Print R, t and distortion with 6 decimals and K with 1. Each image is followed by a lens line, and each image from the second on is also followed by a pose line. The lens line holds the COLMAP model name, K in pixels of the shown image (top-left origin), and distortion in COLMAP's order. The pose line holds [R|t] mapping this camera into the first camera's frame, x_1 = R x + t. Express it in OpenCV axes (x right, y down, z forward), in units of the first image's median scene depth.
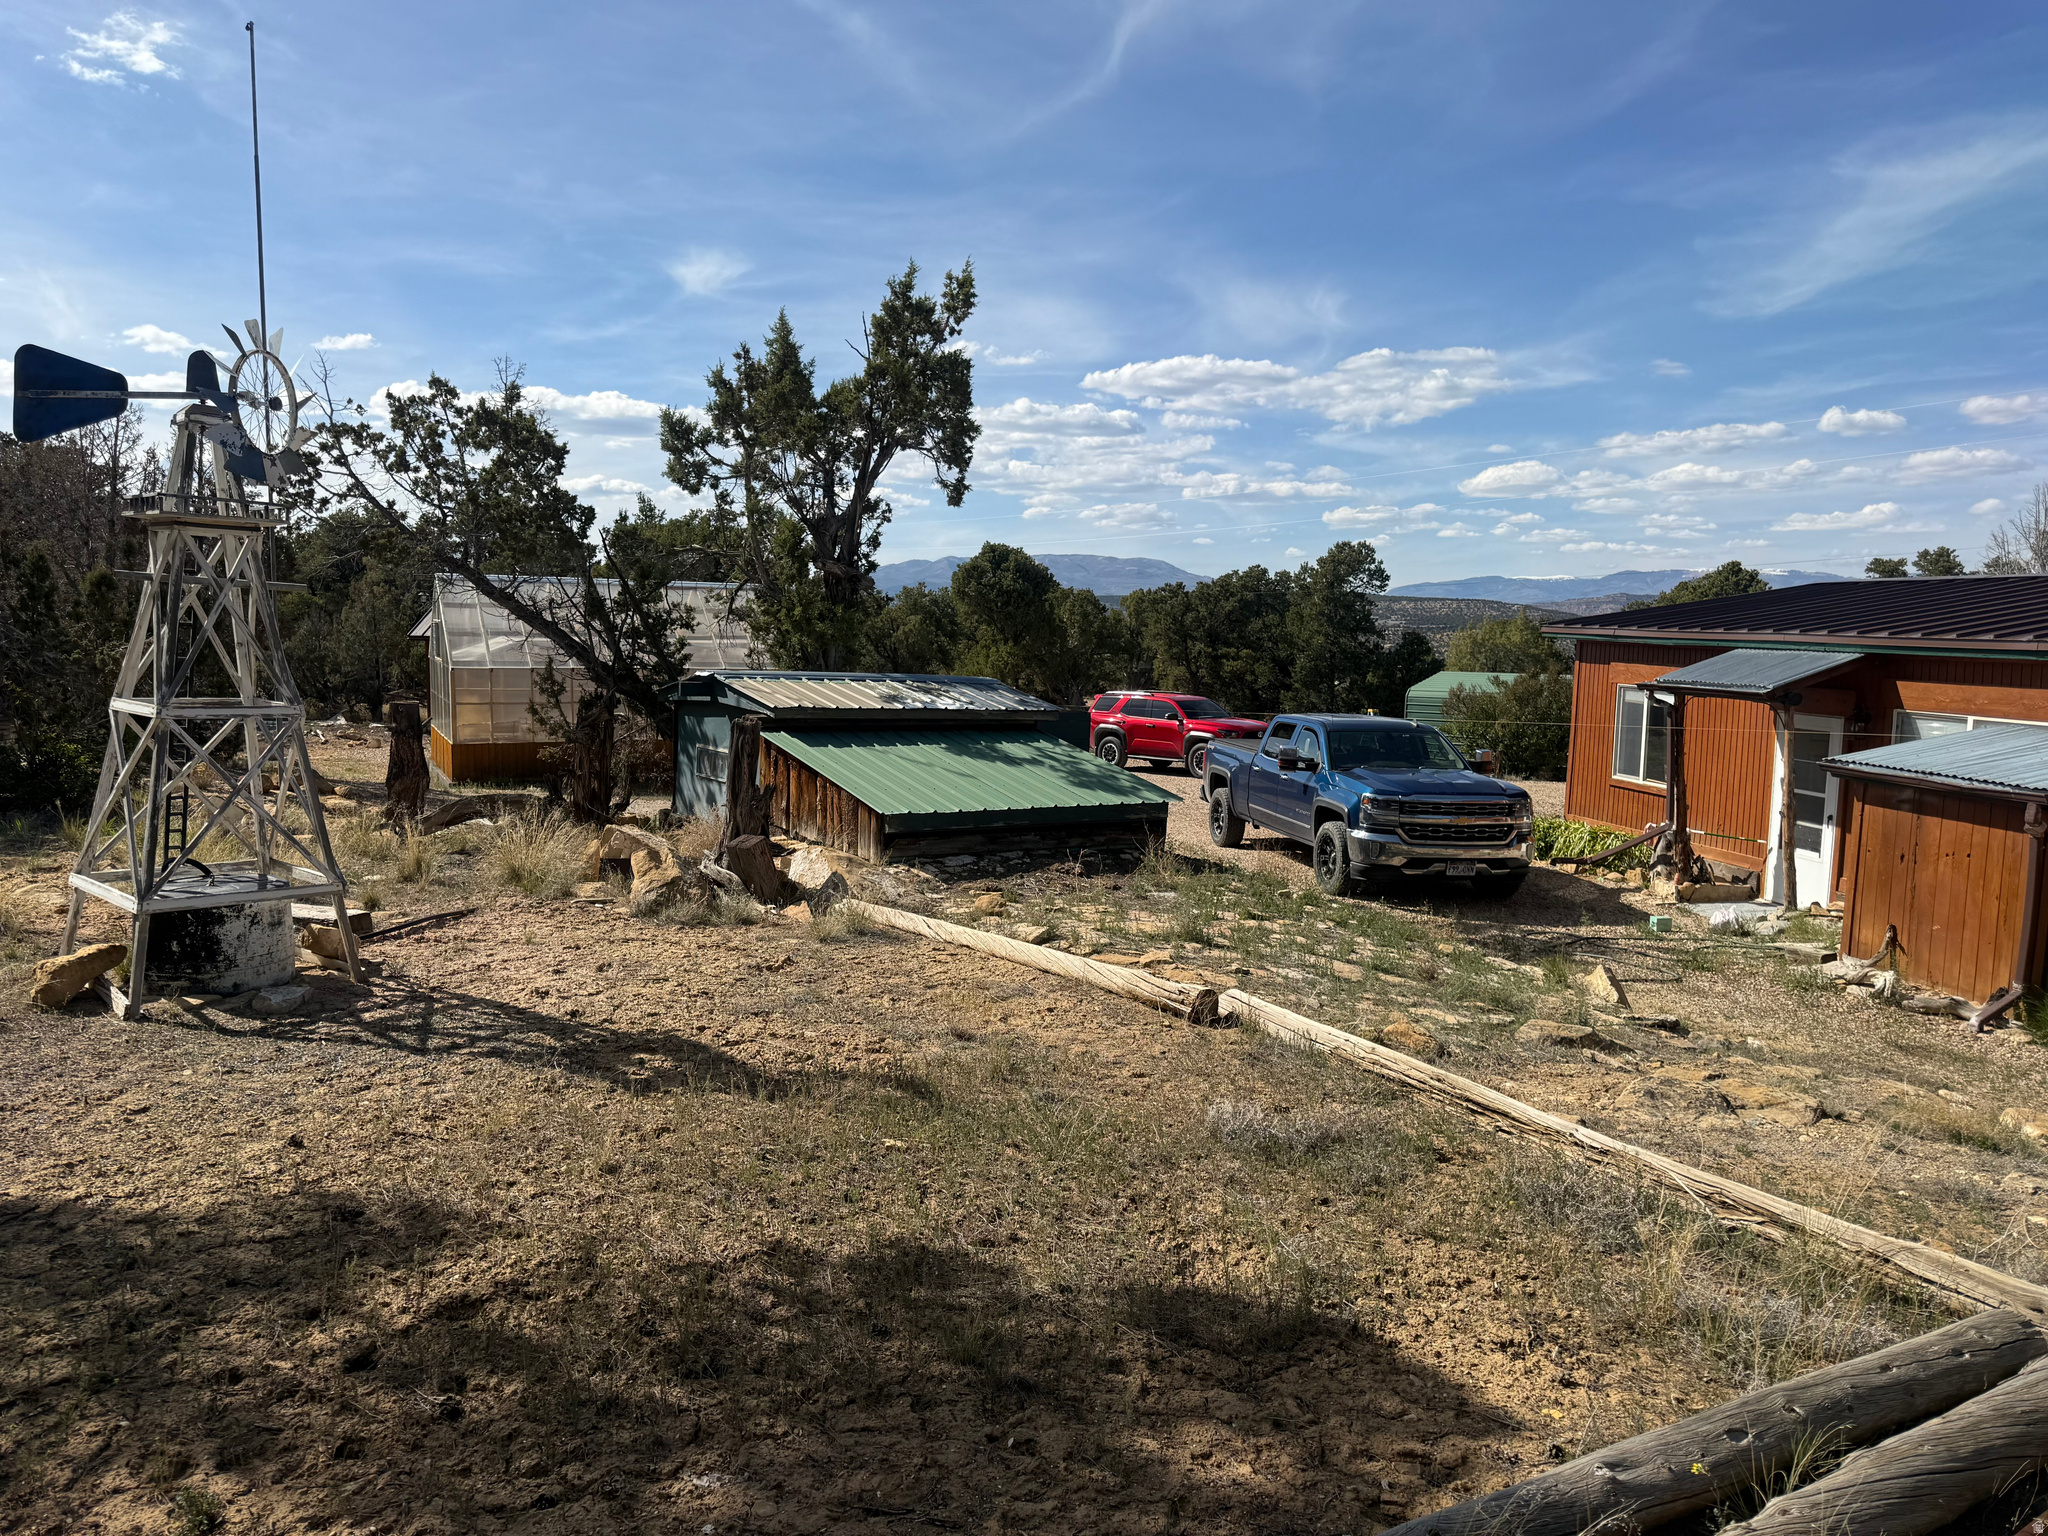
lens RADIAL K [[1443.3, 0, 1022.3], [0, 1443.3, 784.3], [0, 0, 1]] dist [0.051528, -0.053213]
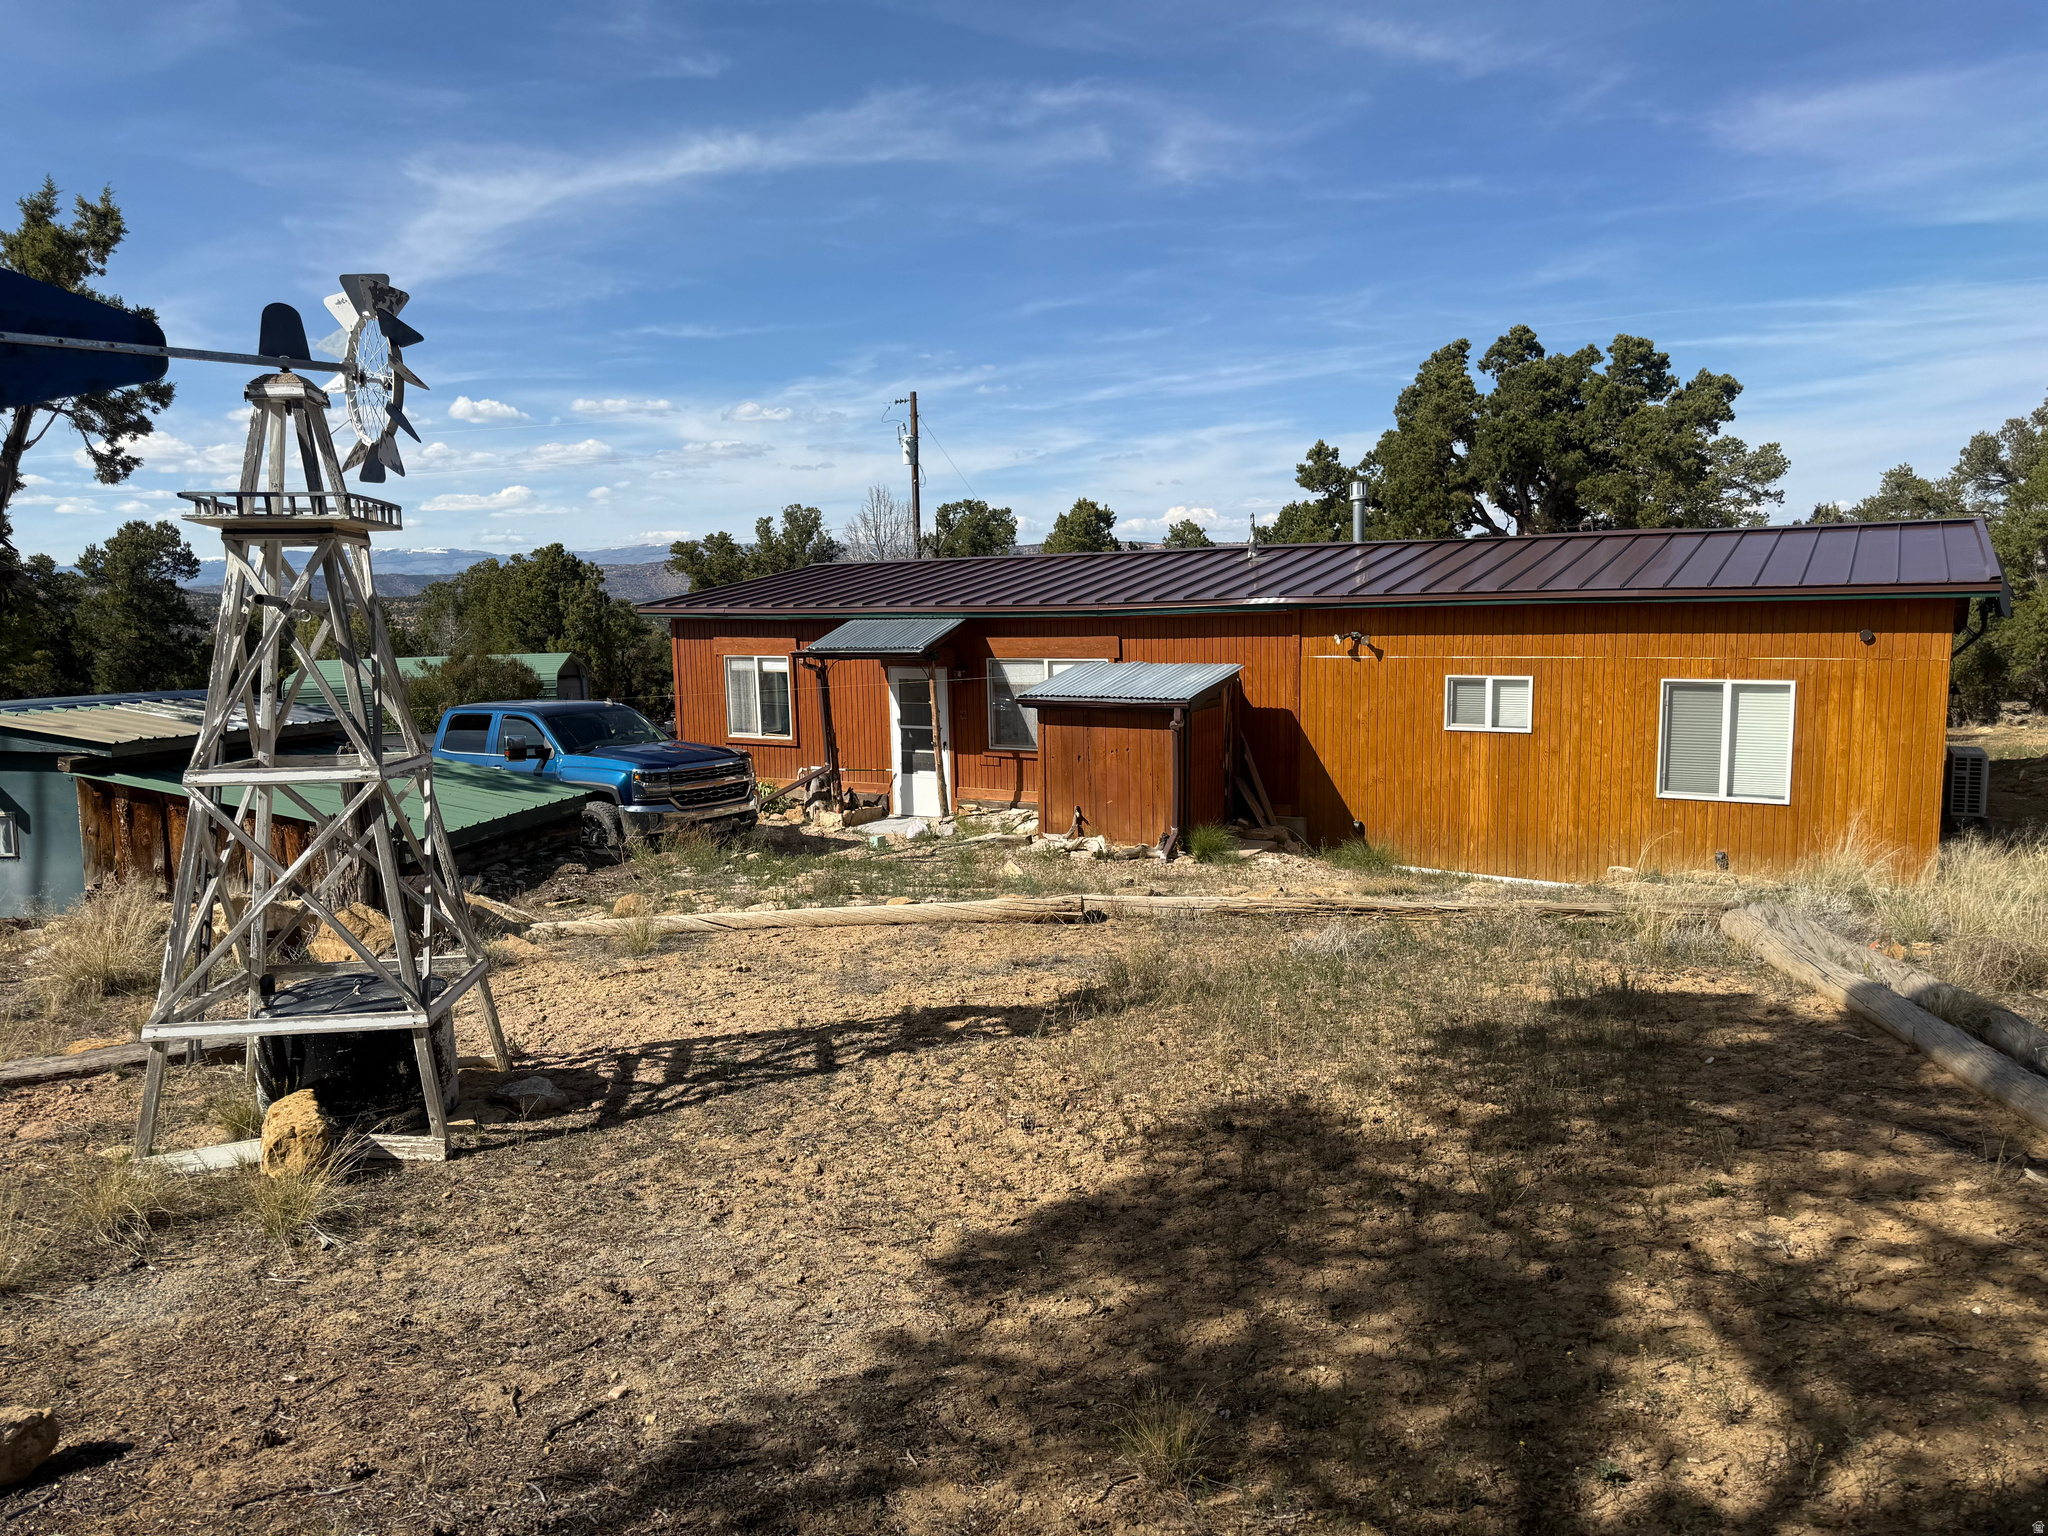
lens RADIAL K [[1443.3, 0, 1024.9], [0, 1443.3, 762.0], [0, 0, 1]] dist [0.051528, -0.053213]
pose [[0.652925, -0.120313, 0.747806, -0.331270], [0.121212, 0.991177, 0.053635, -0.019108], [-0.747661, 0.055623, 0.661747, 0.076932]]
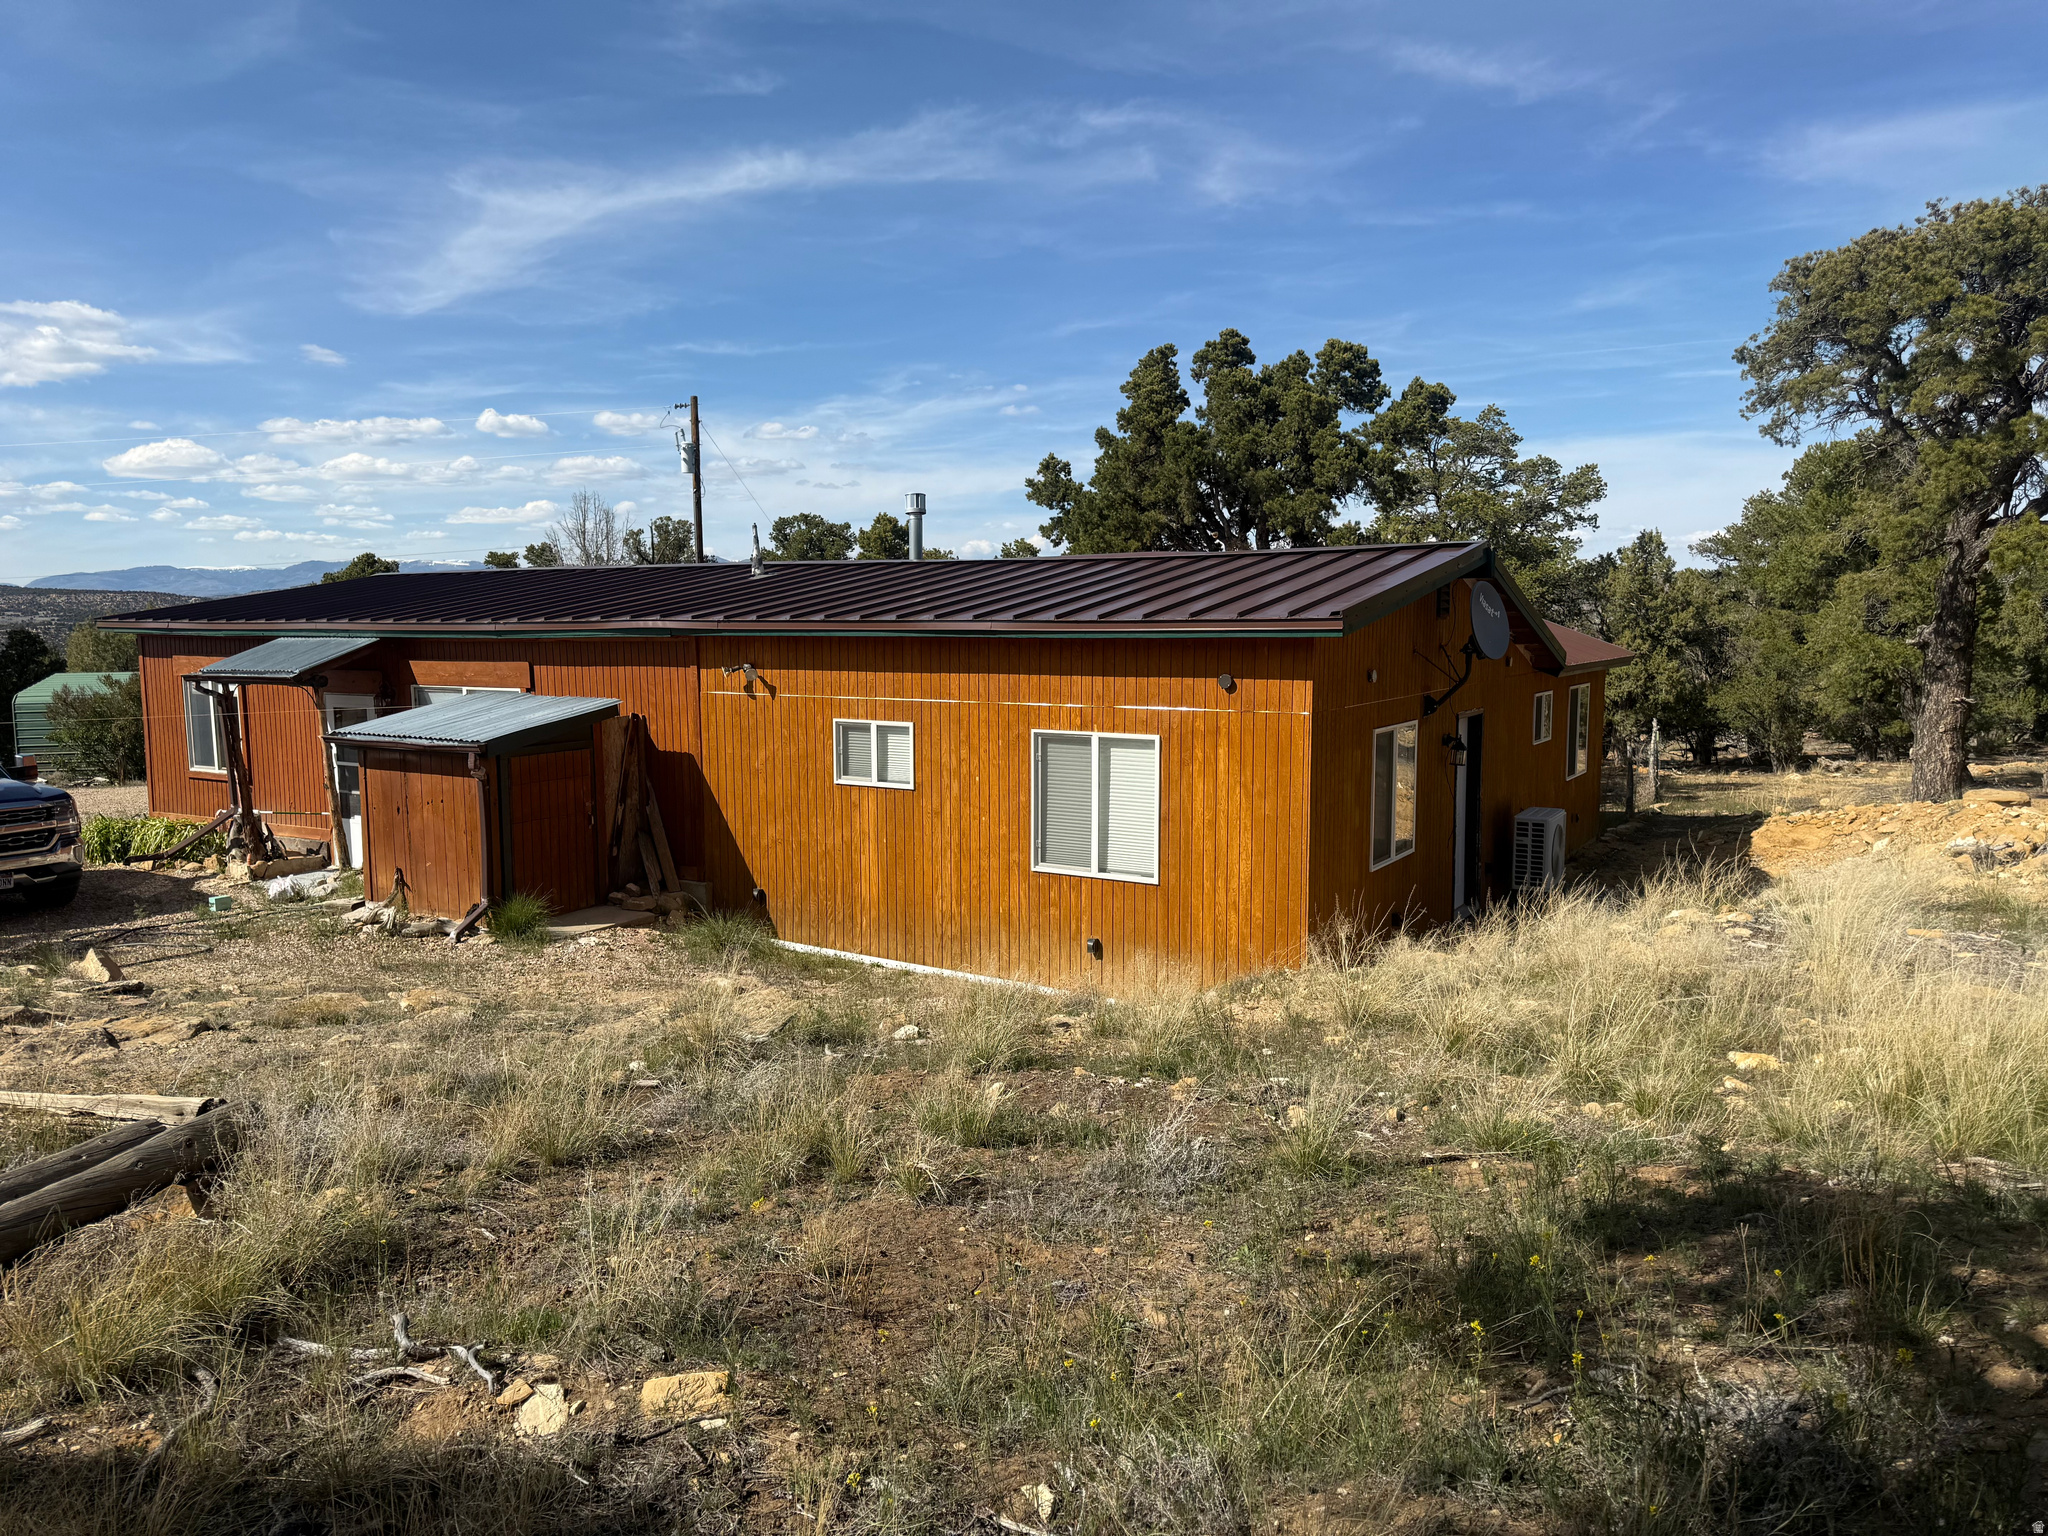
lens RADIAL K [[1443.3, 0, 1039.9], [0, 1443.3, 777.8], [0, 0, 1]] dist [0.051528, -0.053213]
pose [[0.663171, -0.107503, 0.740707, 0.053972], [0.105923, 0.993151, 0.049307, 0.014578], [-0.740935, 0.045758, 0.670016, -0.119996]]
